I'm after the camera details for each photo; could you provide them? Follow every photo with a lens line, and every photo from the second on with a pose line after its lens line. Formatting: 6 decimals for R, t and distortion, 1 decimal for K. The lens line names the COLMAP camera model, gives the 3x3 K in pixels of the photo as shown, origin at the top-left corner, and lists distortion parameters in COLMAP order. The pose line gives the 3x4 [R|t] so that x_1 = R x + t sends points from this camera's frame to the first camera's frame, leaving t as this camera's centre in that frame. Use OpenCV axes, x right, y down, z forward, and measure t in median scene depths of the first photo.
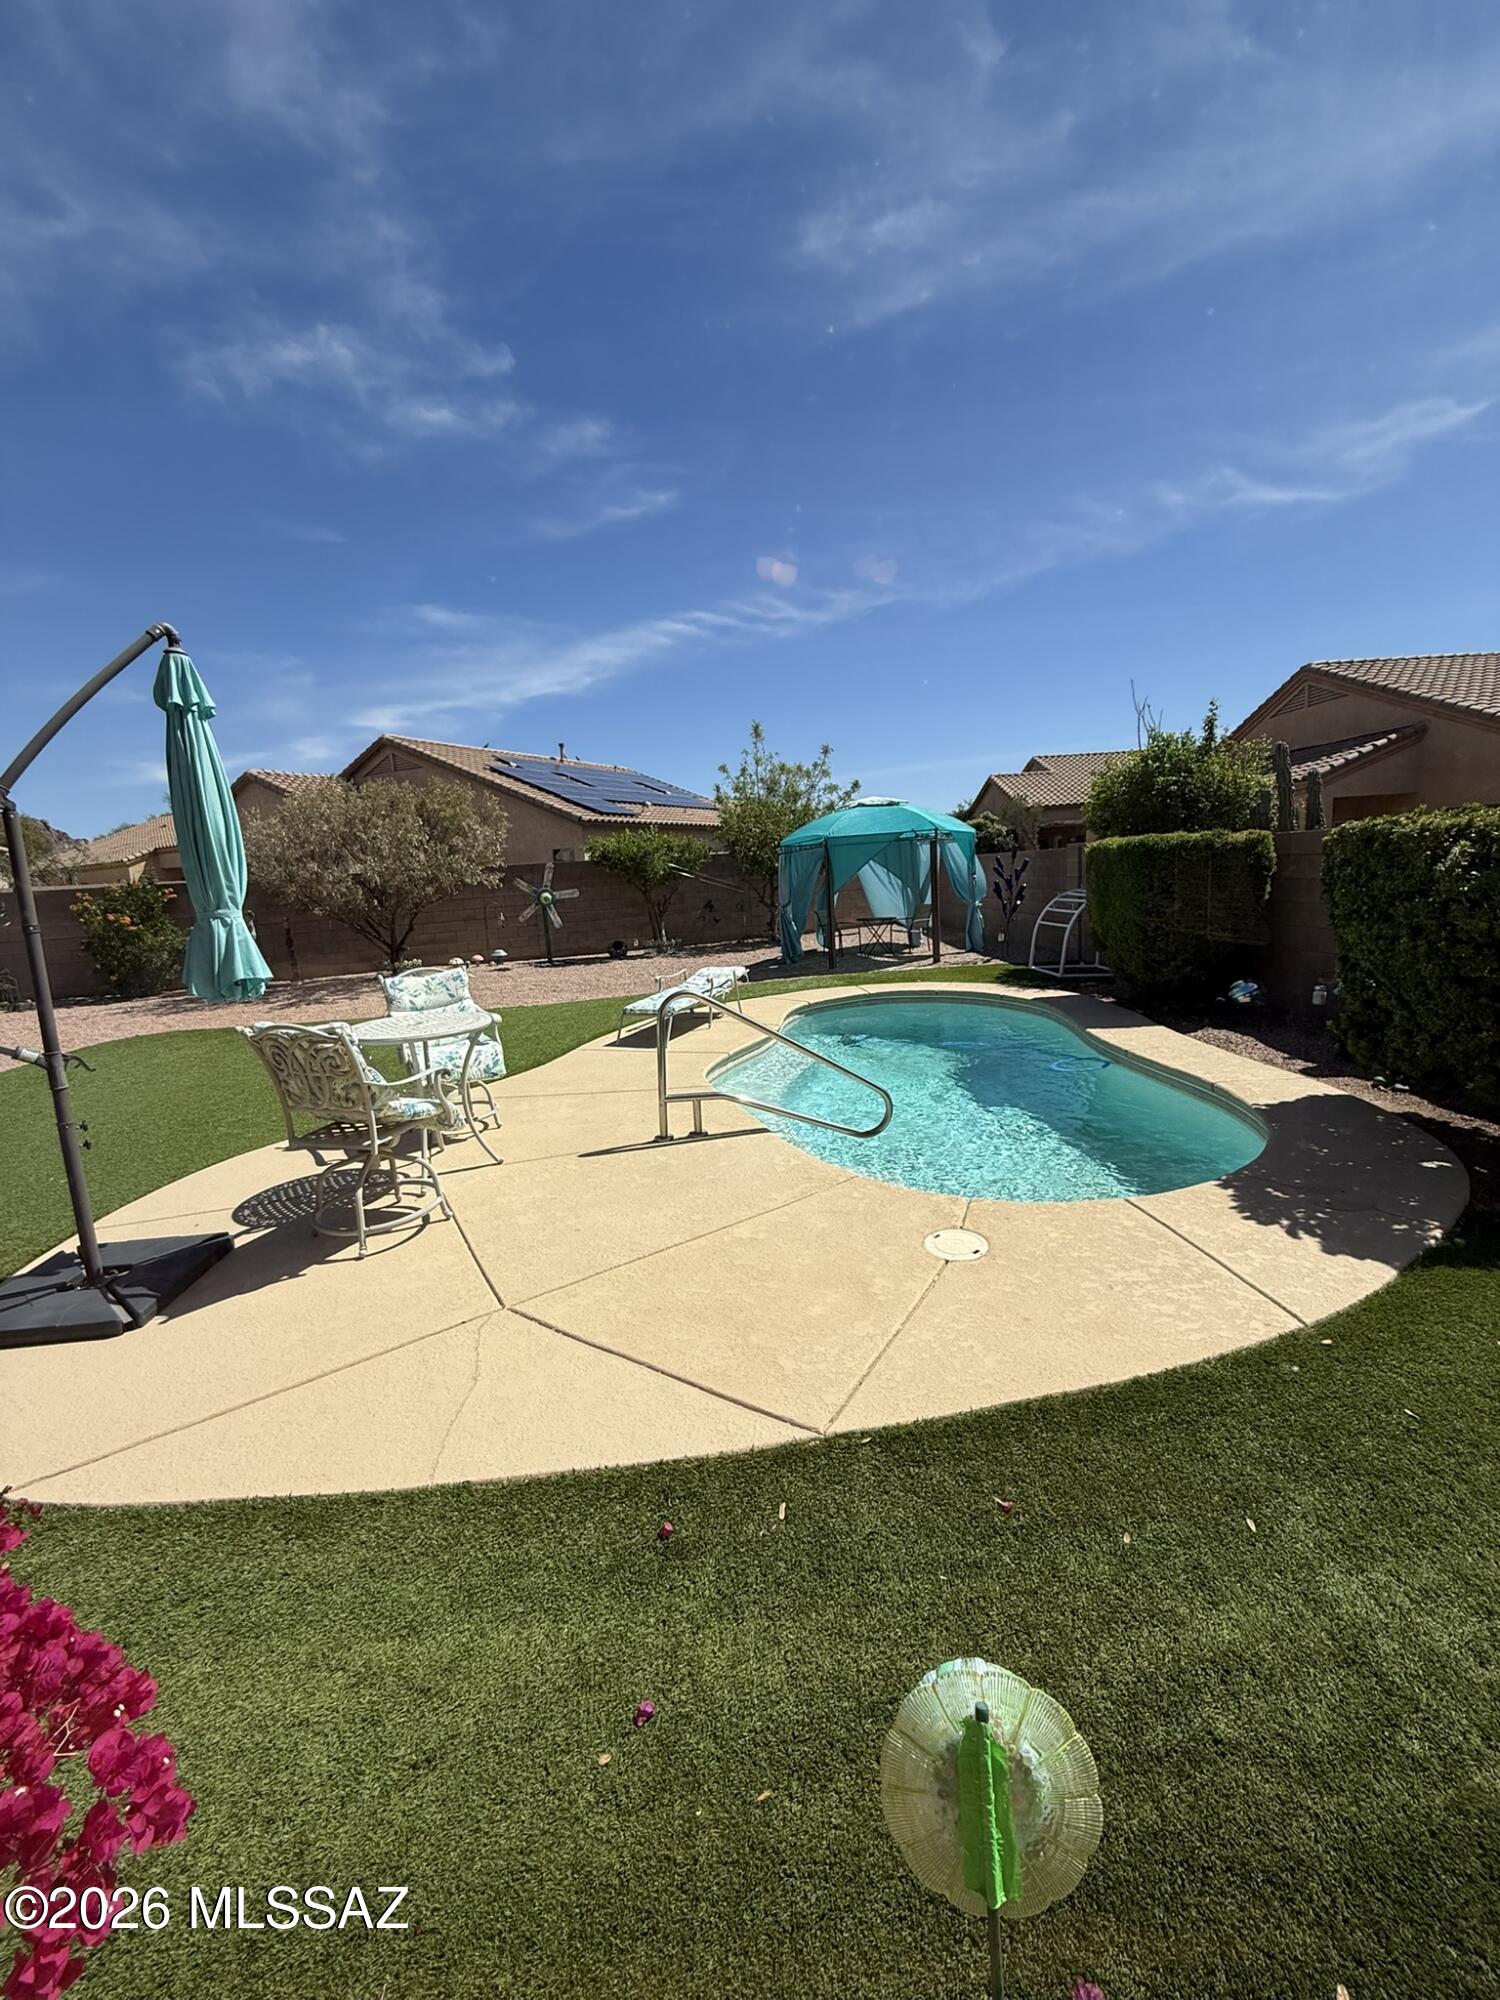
lens RADIAL K [[801.5, 0, 753.3], [0, 801.5, 1000.7], [0, 0, 1]] dist [-0.015455, 0.000277]
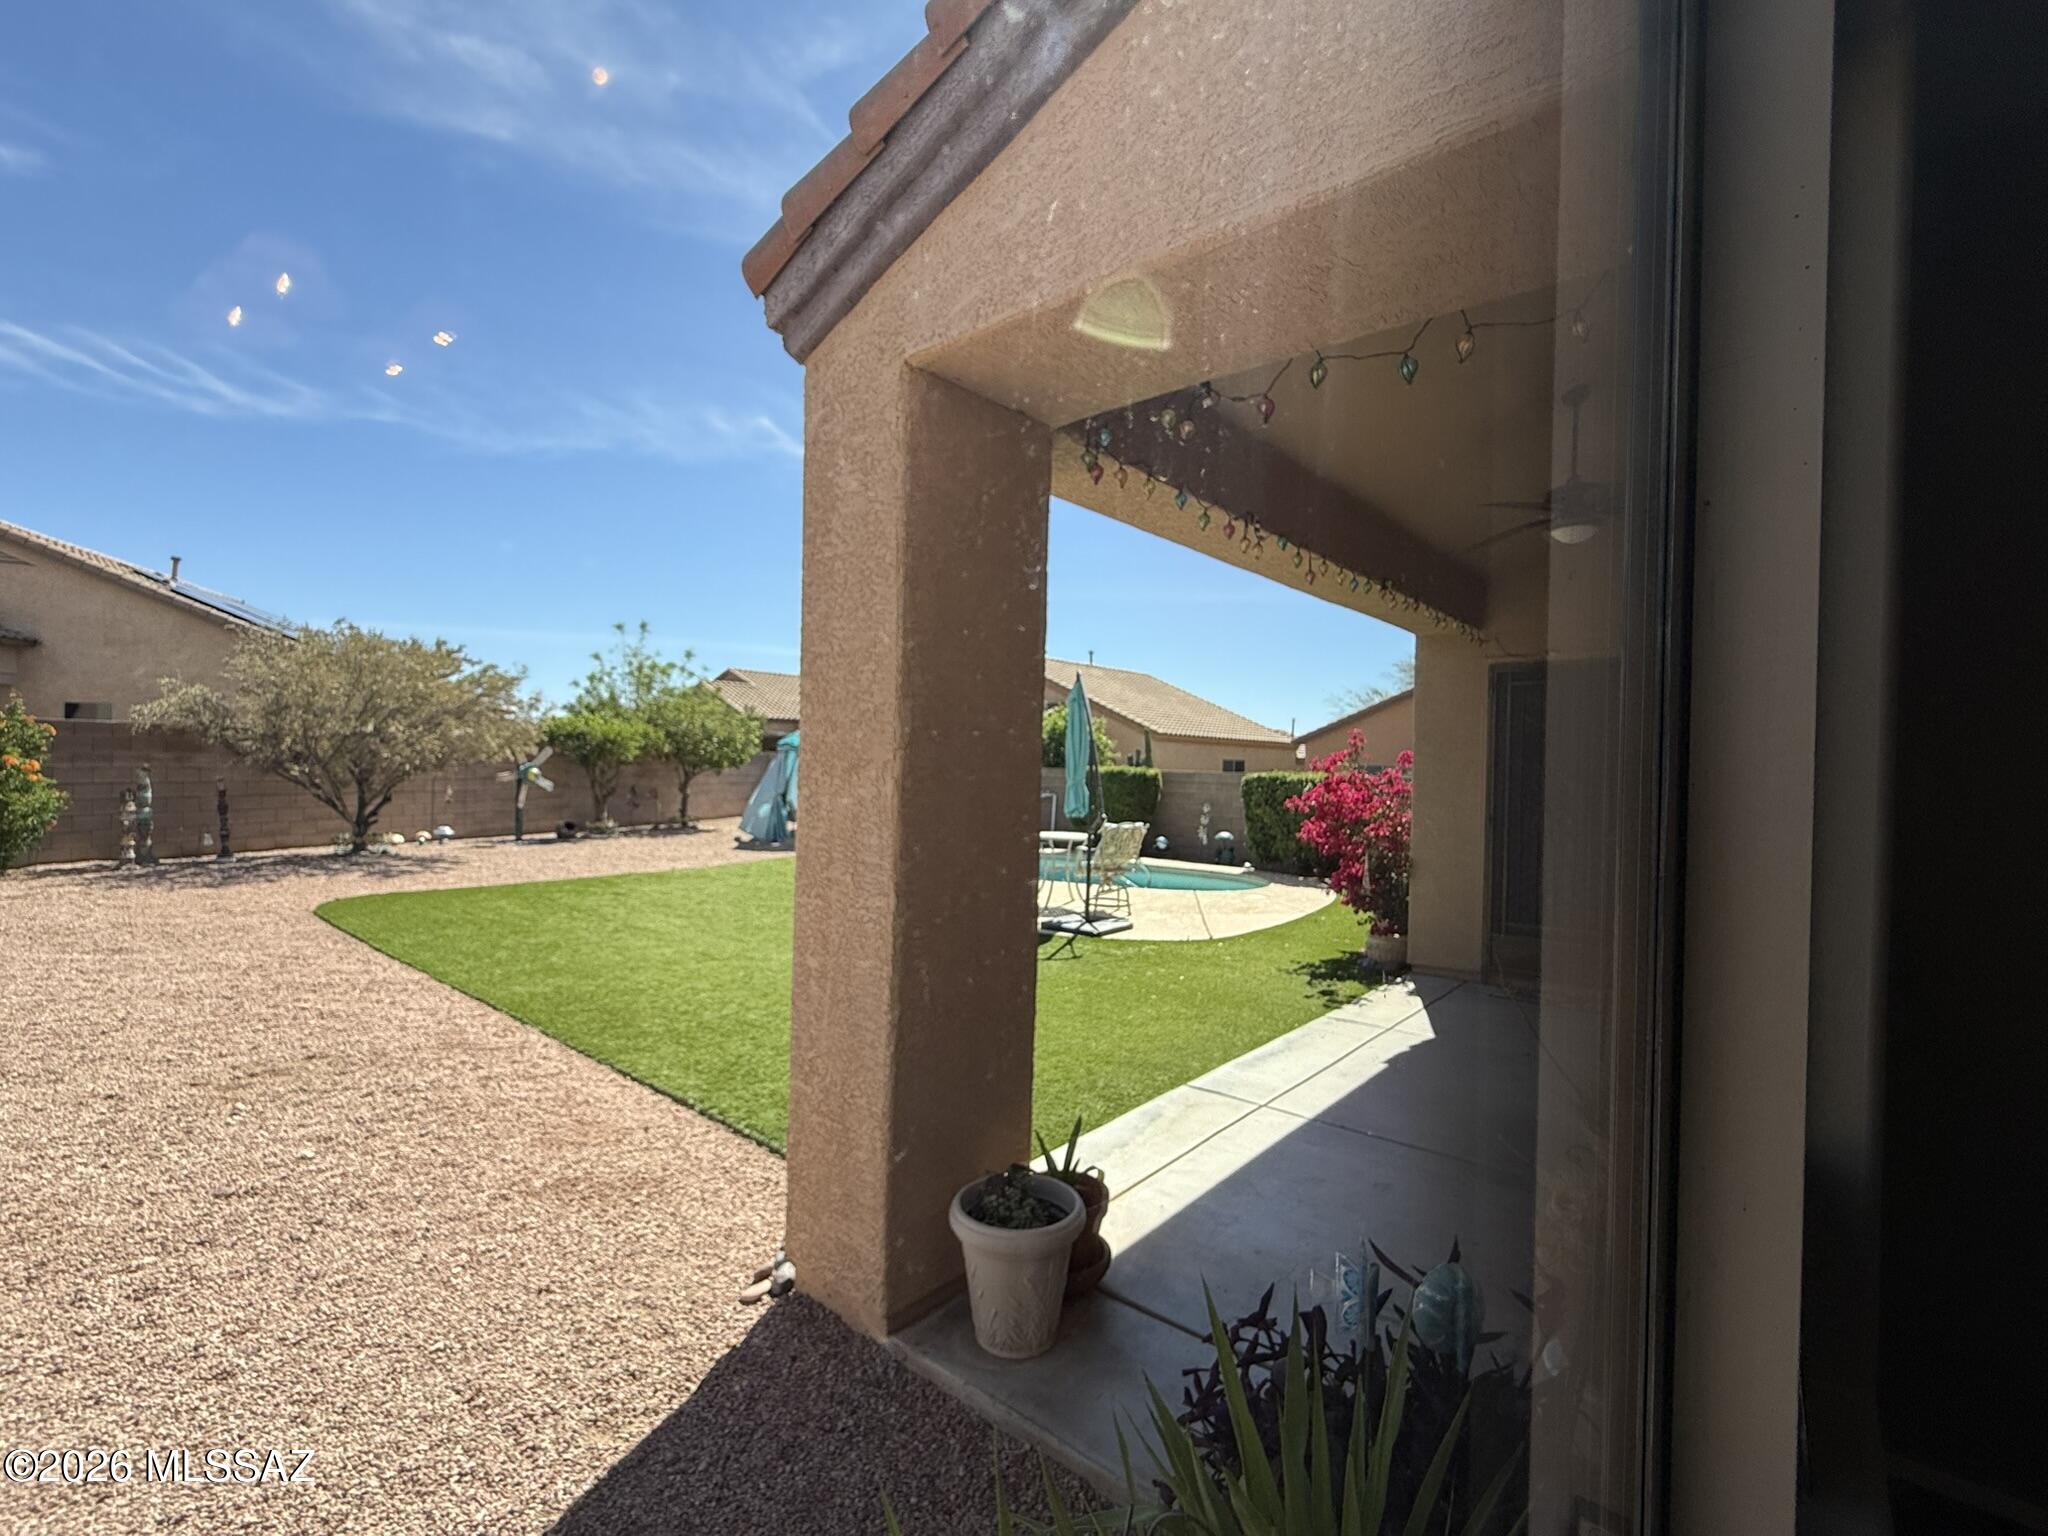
lens RADIAL K [[941.4, 0, 1023.8], [0, 941.4, 759.9], [0, 0, 1]] dist [-0.010314, -0.000048]
pose [[0.653527, 0.077992, 0.752874, -0.666891], [0.057134, 0.986756, -0.151815, 0.056395], [-0.754744, 0.142230, 0.640416, -0.163651]]
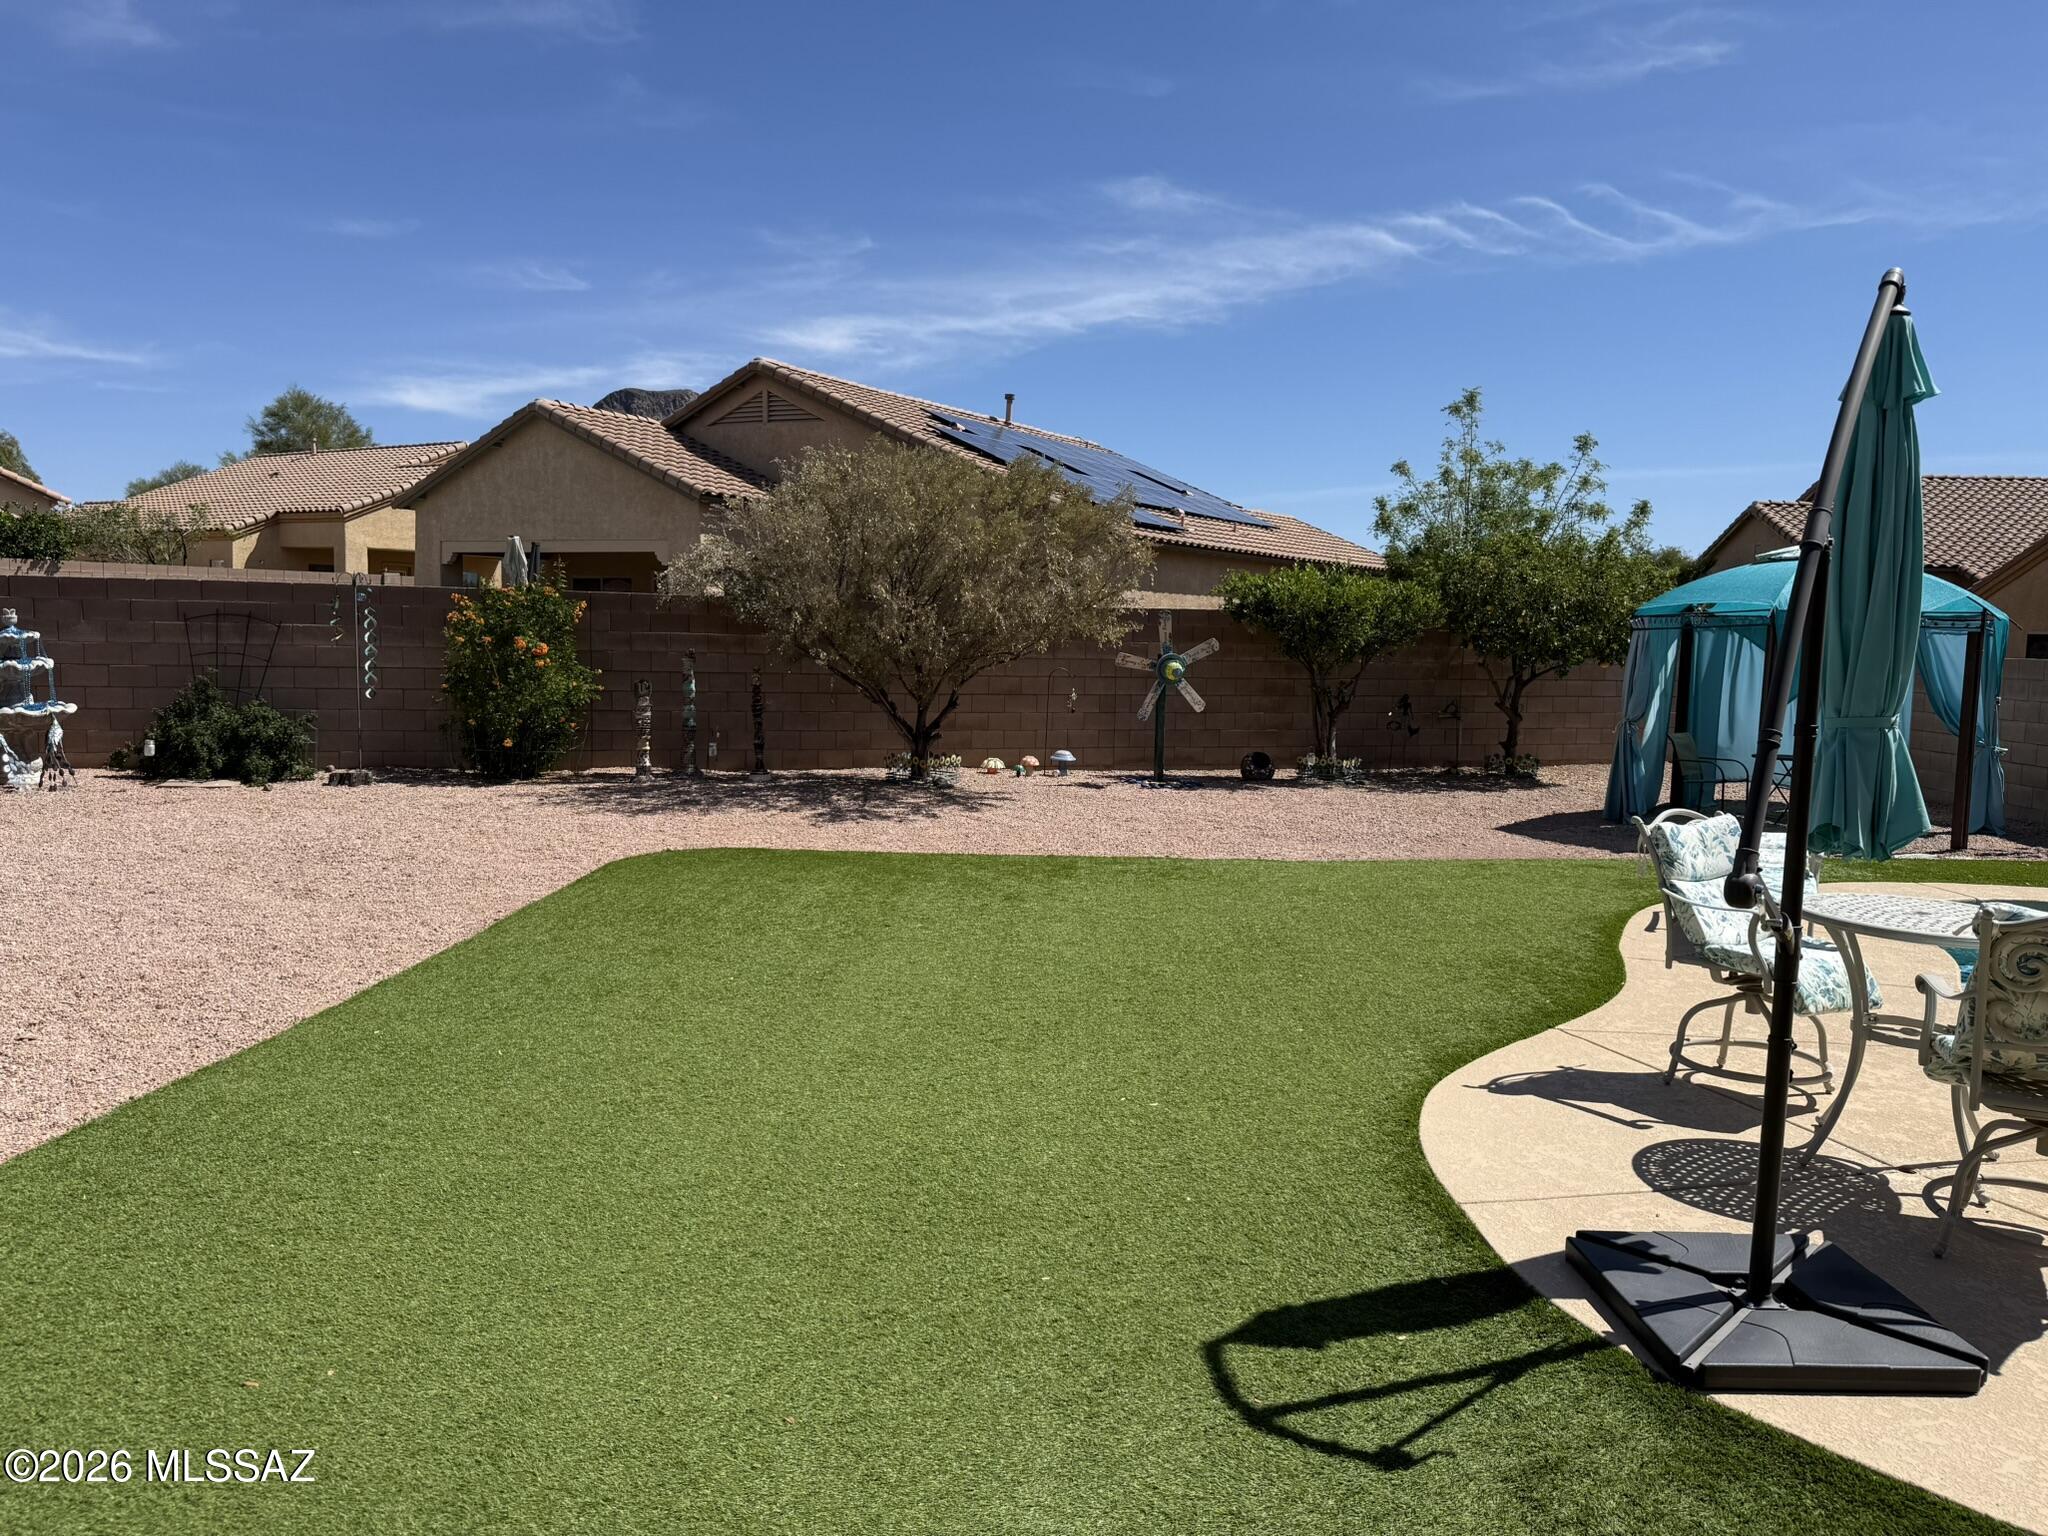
lens RADIAL K [[1452.5, 0, 1017.0], [0, 1452.5, 739.9], [0, 0, 1]] dist [-0.001038, 0.000320]
pose [[0.995563, 0.087266, -0.035195, -0.306883], [-0.089832, 0.992781, -0.079473, 0.015090], [0.028005, 0.082282, 0.996216, -0.041876]]
